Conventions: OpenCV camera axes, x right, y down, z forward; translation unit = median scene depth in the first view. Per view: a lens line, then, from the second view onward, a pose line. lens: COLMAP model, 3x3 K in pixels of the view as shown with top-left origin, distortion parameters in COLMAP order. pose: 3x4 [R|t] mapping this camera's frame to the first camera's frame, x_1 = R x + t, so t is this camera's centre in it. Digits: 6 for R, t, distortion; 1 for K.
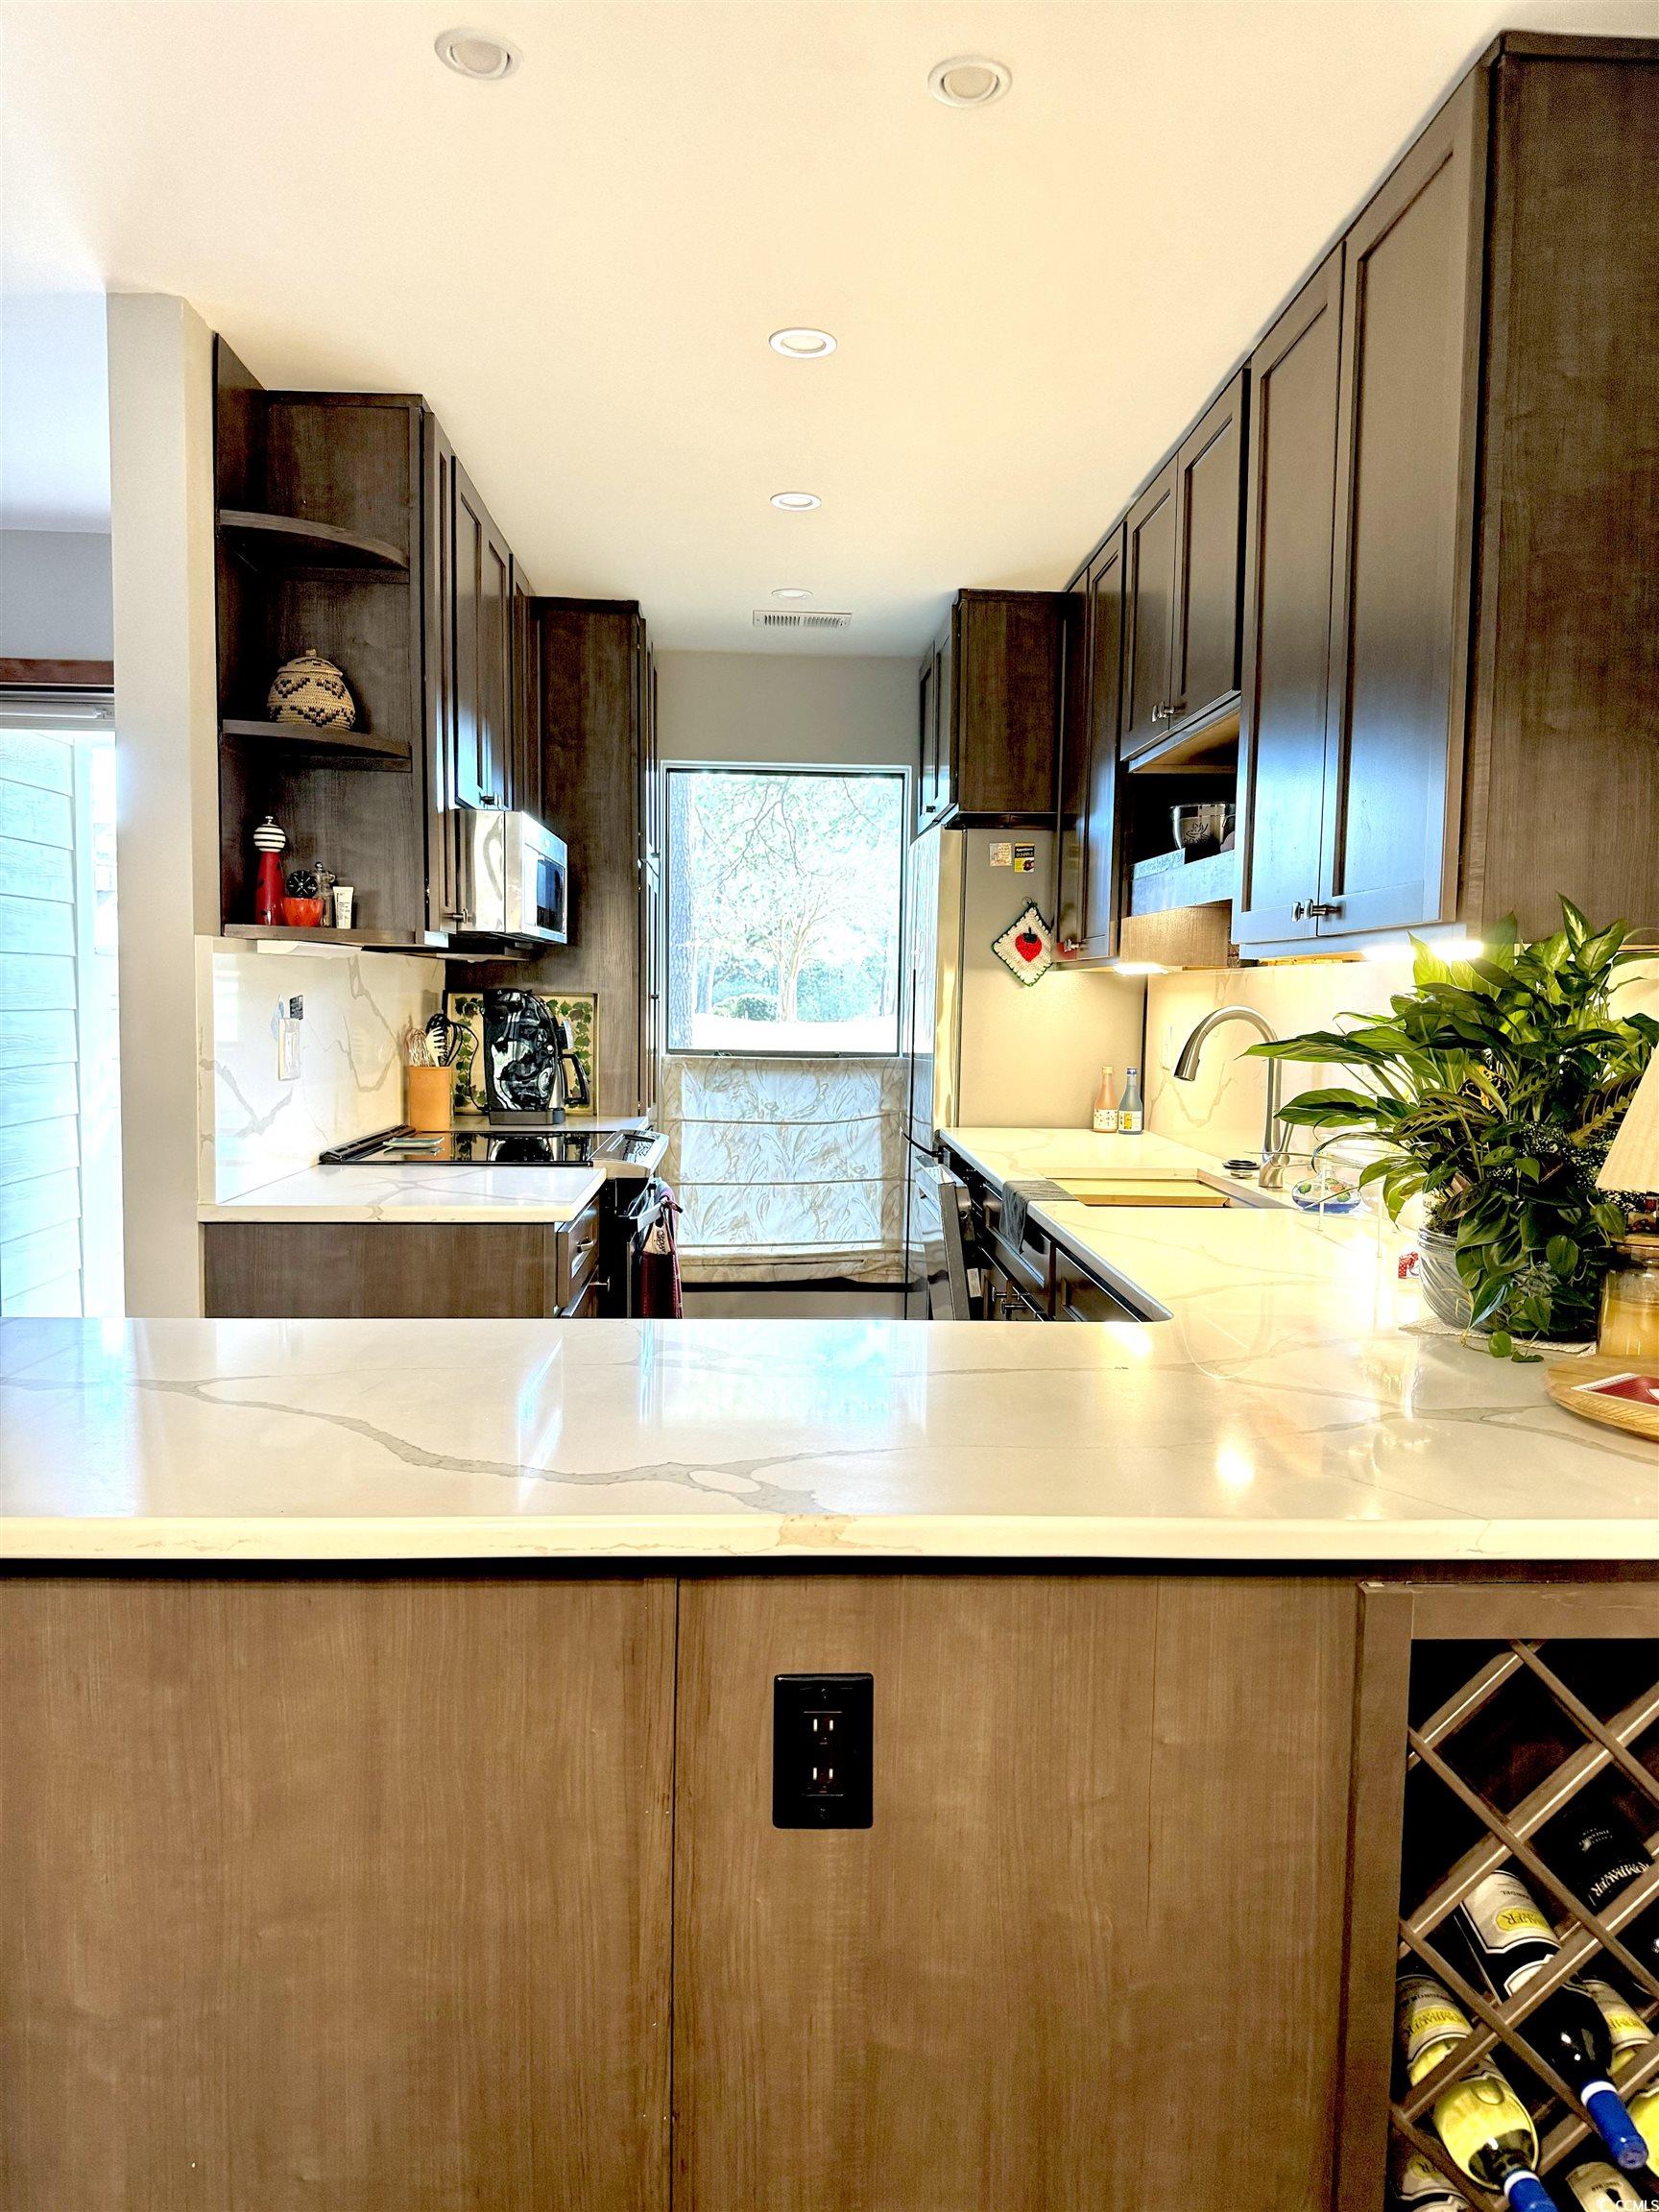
lens RADIAL K [[1555.3, 0, 840.4], [0, 1555.3, 1118.9], [0, 0, 1]] dist [0.058240, -0.073657]
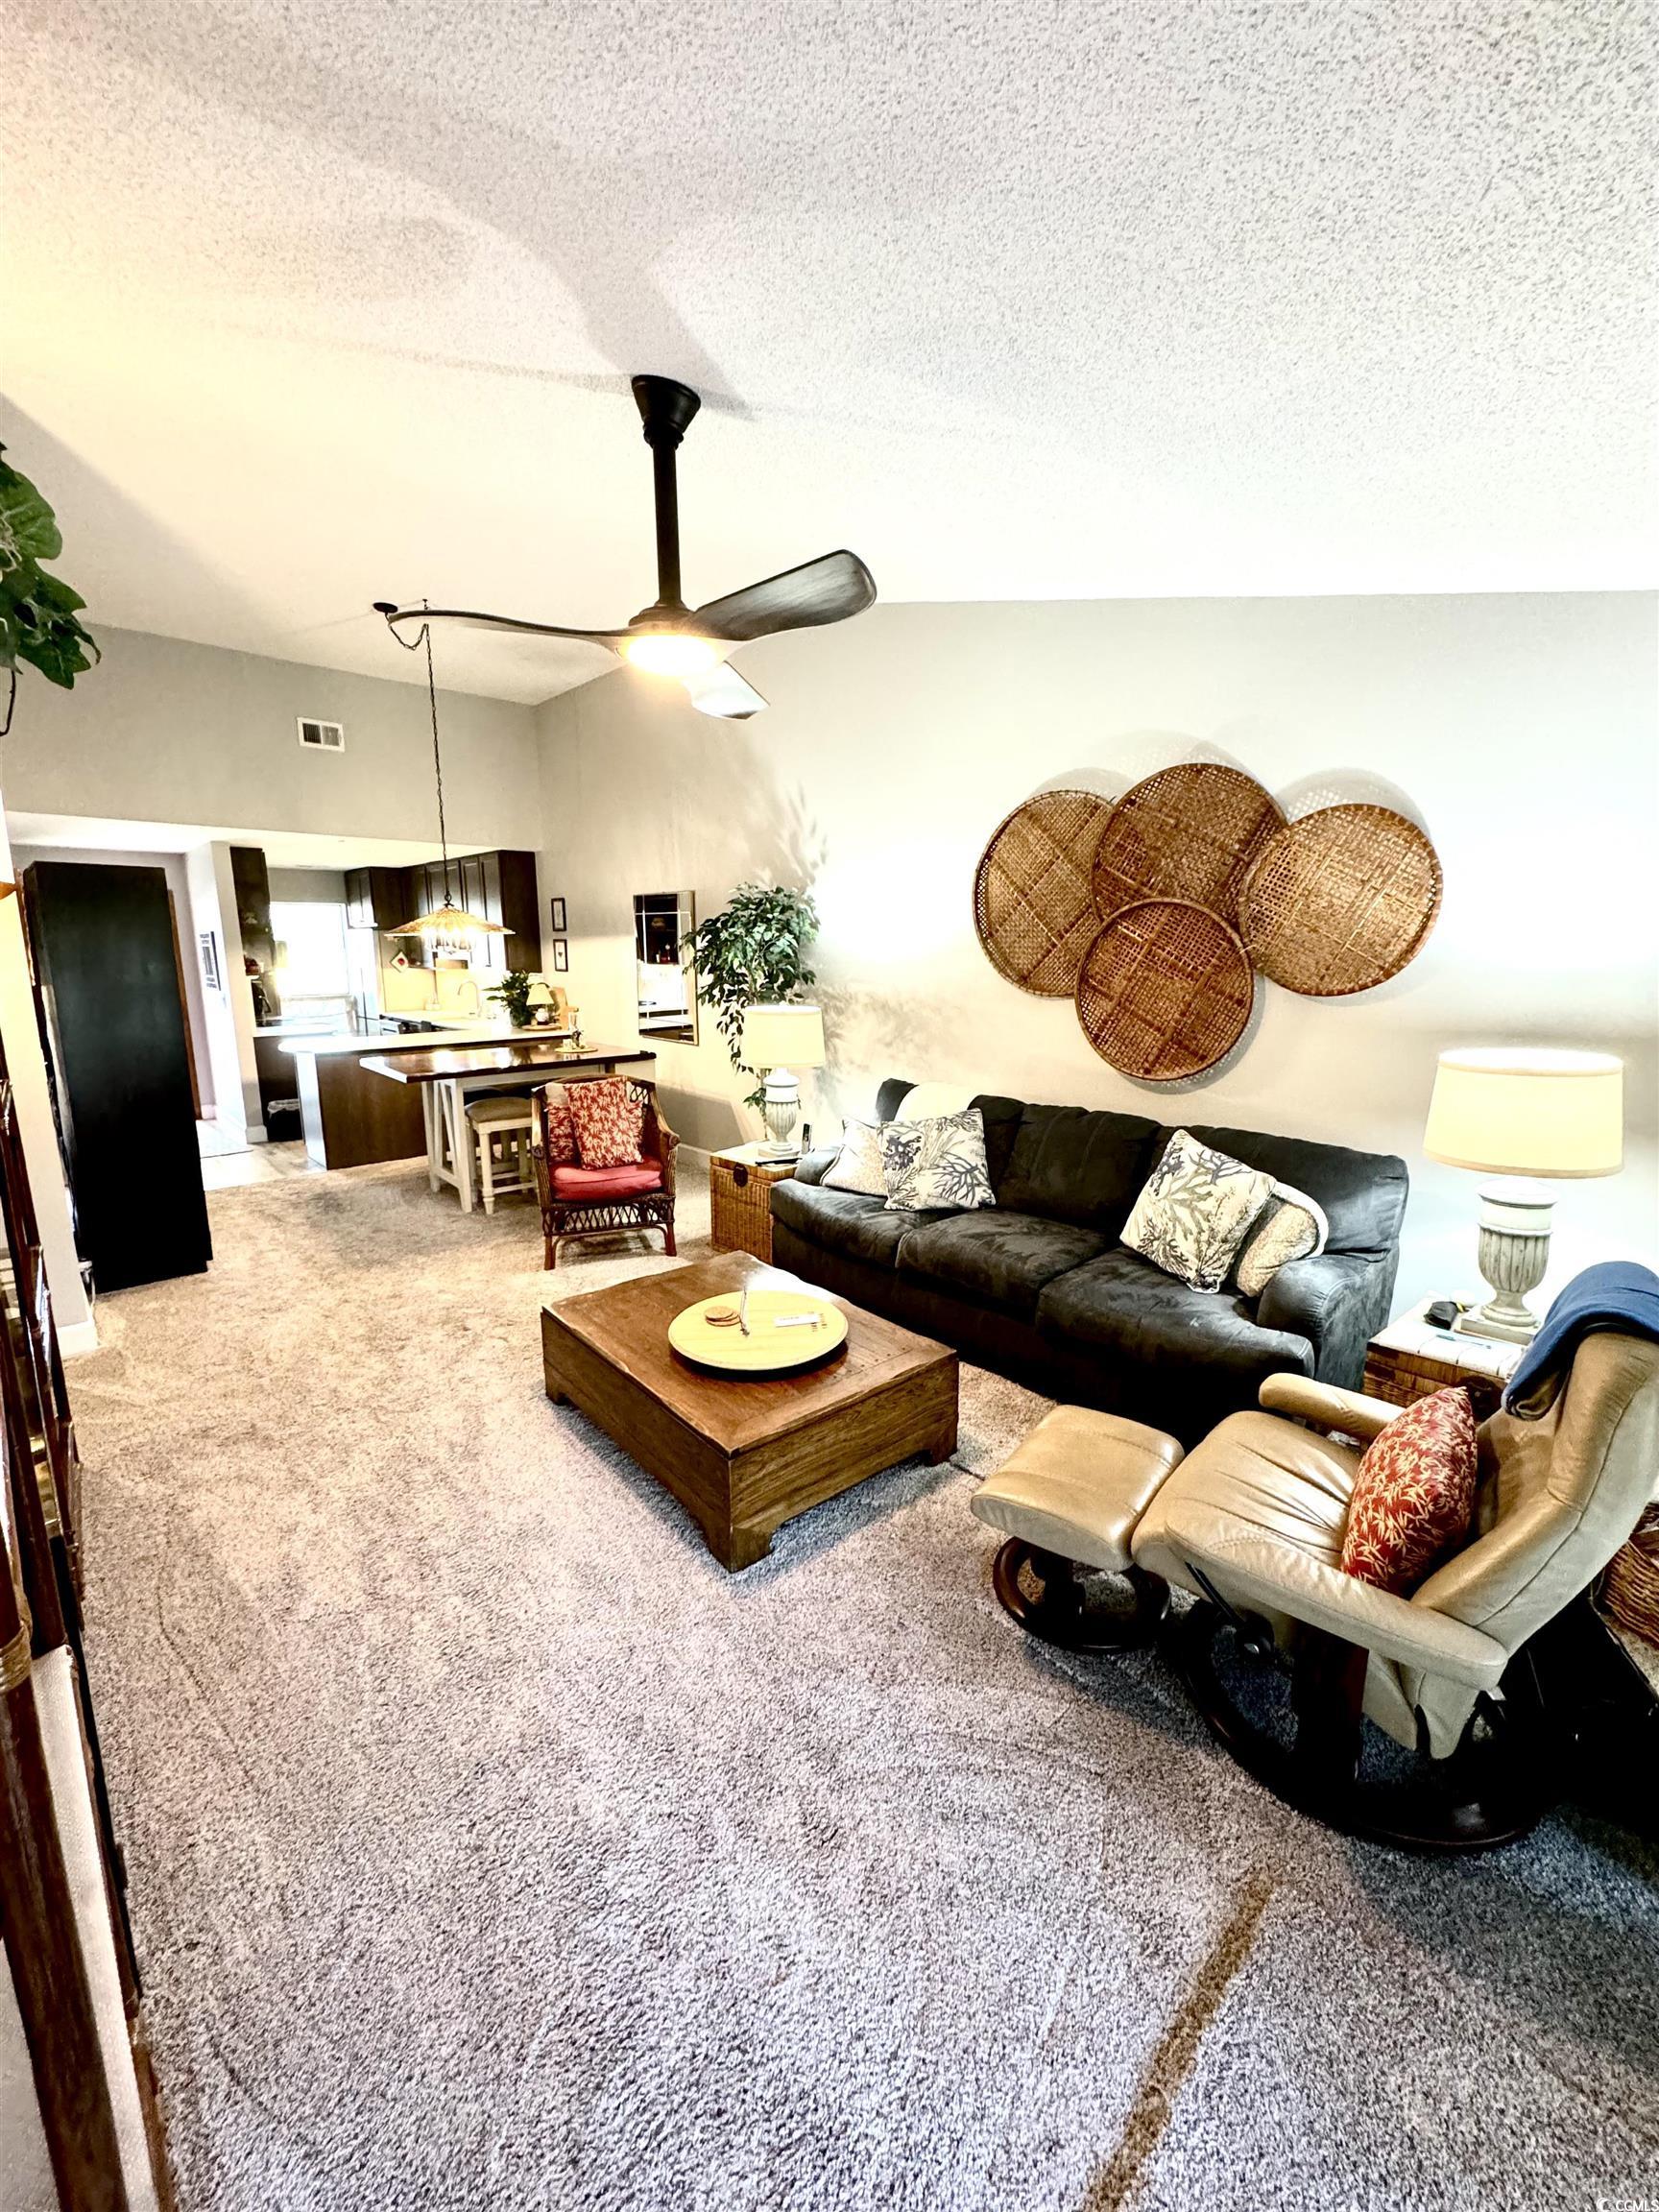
lens RADIAL K [[885.4, 0, 838.2], [0, 885.4, 1106.2], [0, 0, 1]] dist [-0.004354, 0.001250]
pose [[0.764616, -0.133298, 0.630550, -1.143504], [0.066594, 0.989481, 0.128423, 0.072137], [-0.641036, -0.056203, 0.765450, -3.262819]]
